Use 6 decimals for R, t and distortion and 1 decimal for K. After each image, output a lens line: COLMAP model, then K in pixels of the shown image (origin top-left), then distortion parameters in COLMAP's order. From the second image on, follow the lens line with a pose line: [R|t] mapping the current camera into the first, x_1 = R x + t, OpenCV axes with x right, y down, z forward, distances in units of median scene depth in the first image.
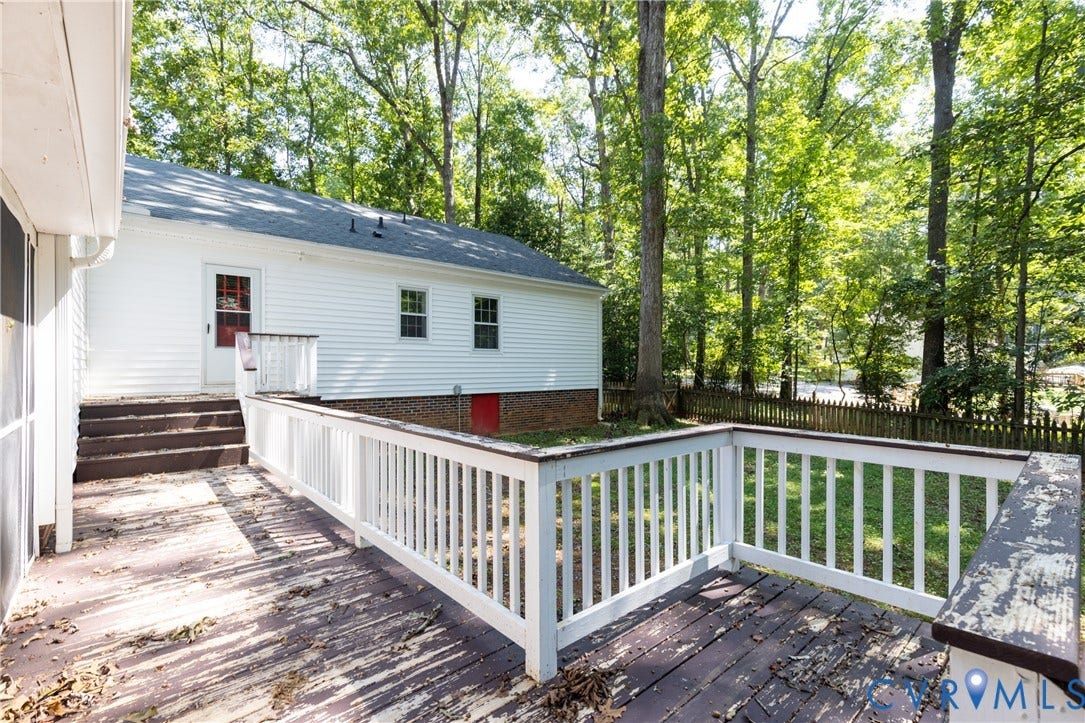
lens RADIAL K [[498.0, 0, 542.5], [0, 498.0, 361.5], [0, 0, 1]] dist [0.023408, 0.000106]
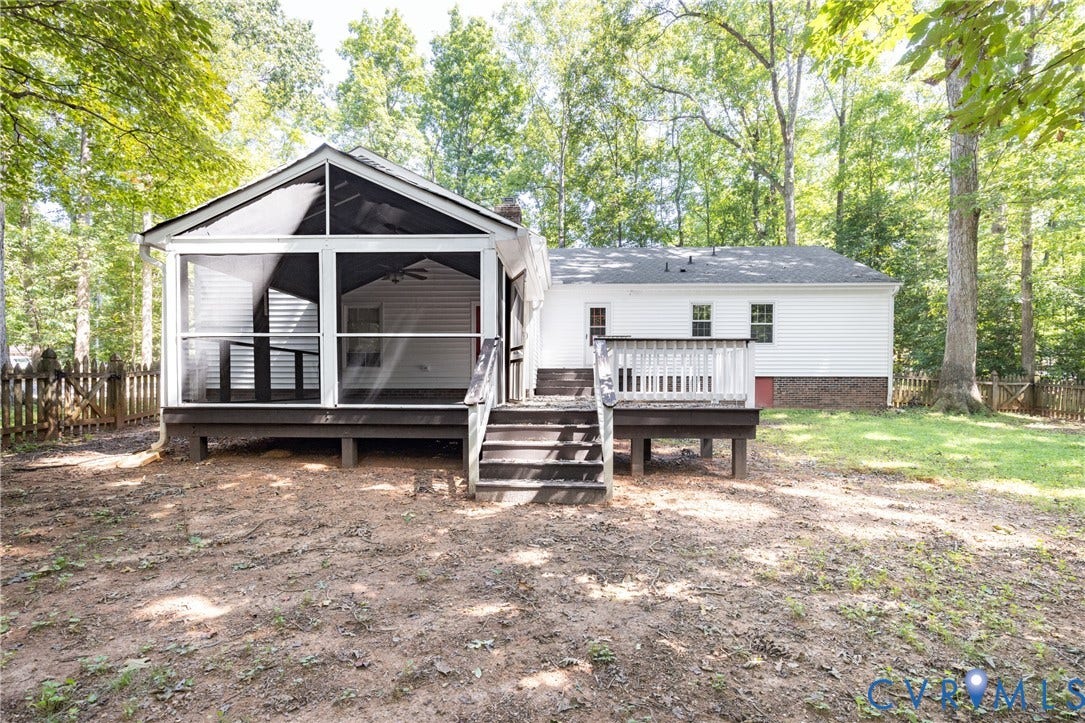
lens RADIAL K [[506.6, 0, 540.8], [0, 506.6, 392.0], [0, 0, 1]] dist [0.000636, -0.000023]
pose [[0.730728, 0.009335, -0.682604, 0.311351], [0.003253, 0.999848, 0.017156, 0.065594], [0.682660, -0.014757, 0.730587, -0.314165]]
